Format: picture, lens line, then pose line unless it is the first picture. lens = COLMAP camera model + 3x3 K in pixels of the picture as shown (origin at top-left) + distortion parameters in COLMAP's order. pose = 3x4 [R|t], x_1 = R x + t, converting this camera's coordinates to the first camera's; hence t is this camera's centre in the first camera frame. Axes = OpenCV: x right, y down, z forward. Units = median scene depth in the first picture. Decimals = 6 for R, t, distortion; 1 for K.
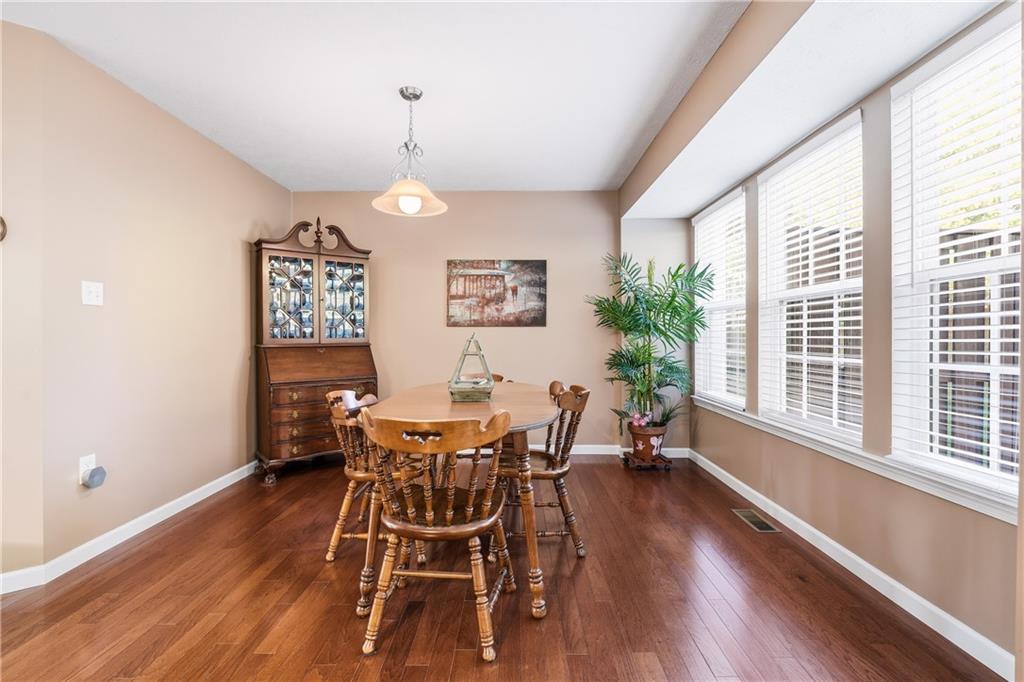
lens RADIAL K [[464.9, 0, 510.9], [0, 464.9, 343.7], [0, 0, 1]] dist [0.001513, 0.000008]
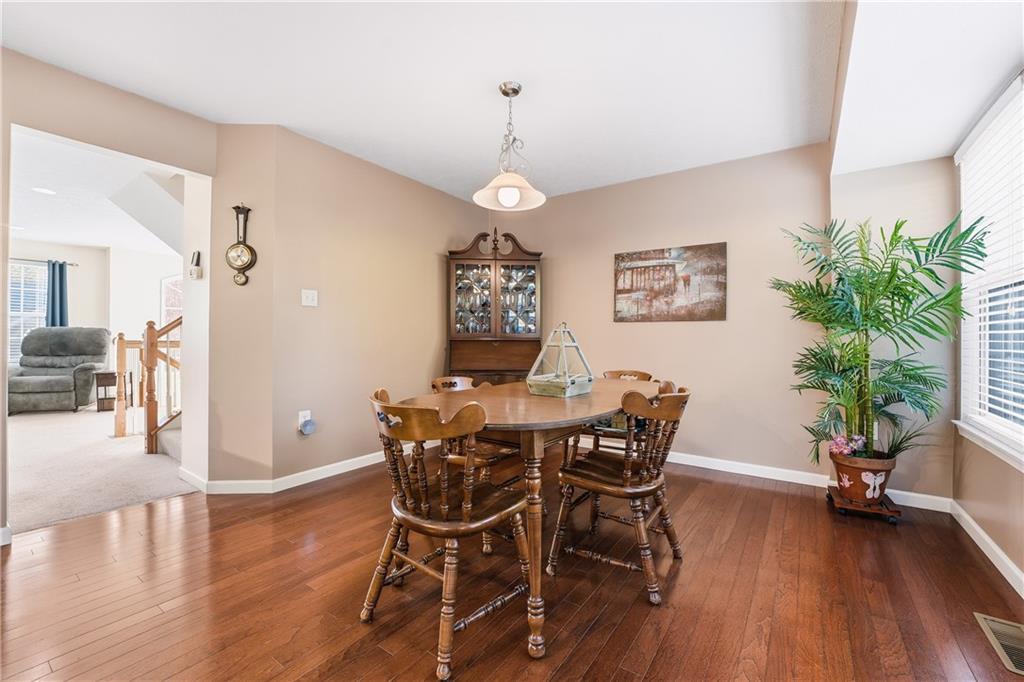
lens RADIAL K [[424.7, 0, 512.0], [0, 424.7, 341.0], [0, 0, 1]] dist [-0.016870, -0.000153]
pose [[0.828799, 0.009785, -0.559461, 0.198216], [-0.016391, 0.999843, -0.006794, 0.013084], [0.559307, 0.014801, 0.828829, 0.153930]]
